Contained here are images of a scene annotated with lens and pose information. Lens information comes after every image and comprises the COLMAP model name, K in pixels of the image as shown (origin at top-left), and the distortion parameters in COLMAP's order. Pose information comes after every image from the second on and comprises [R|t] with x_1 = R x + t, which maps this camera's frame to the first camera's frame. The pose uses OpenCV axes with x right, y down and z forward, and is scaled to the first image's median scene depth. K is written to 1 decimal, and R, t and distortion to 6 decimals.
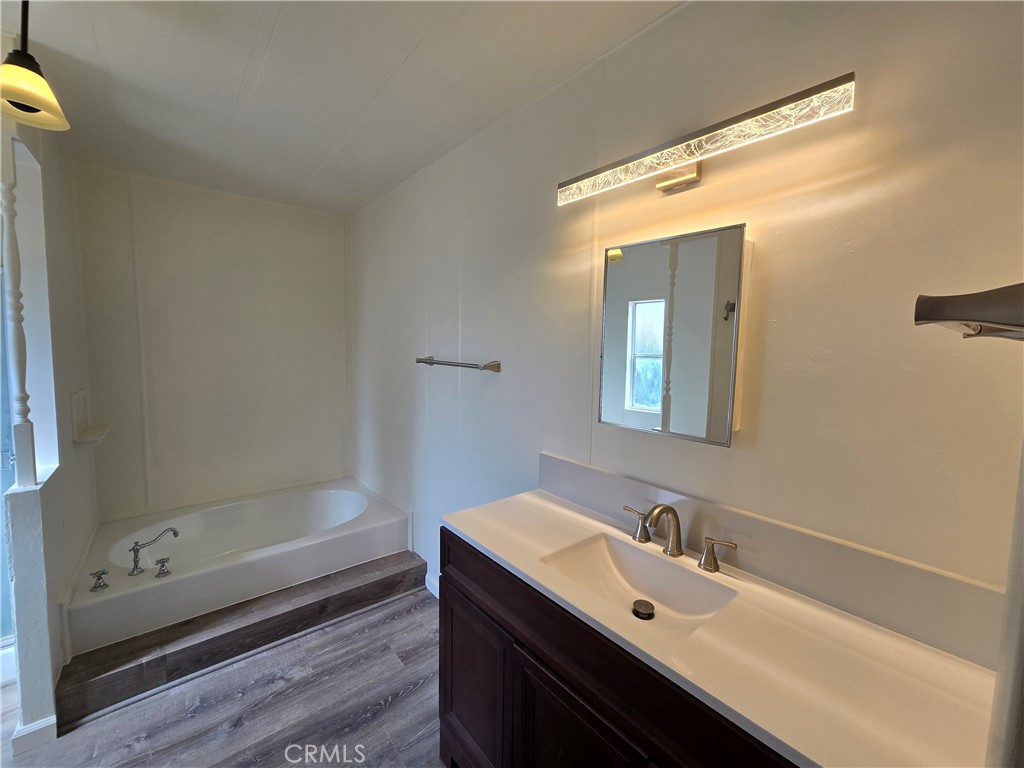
lens RADIAL K [[422.7, 0, 510.9], [0, 422.7, 381.8], [0, 0, 1]] dist [0.003648, 0.000360]
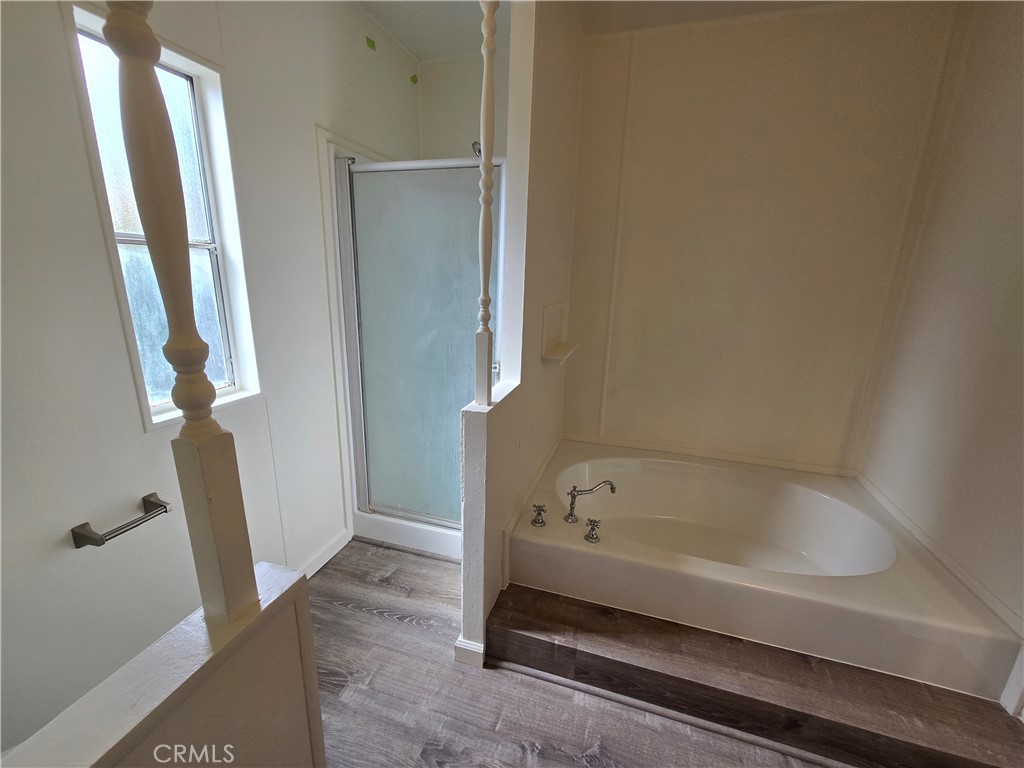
lens RADIAL K [[422.7, 0, 510.2], [0, 422.7, 382.7], [0, 0, 1]] dist [0.003648, 0.000360]
pose [[0.552181, 0.208899, -0.807129, -0.337962], [-0.086100, 0.977213, 0.194016, 0.023163], [0.829267, -0.037638, 0.557584, 0.460258]]
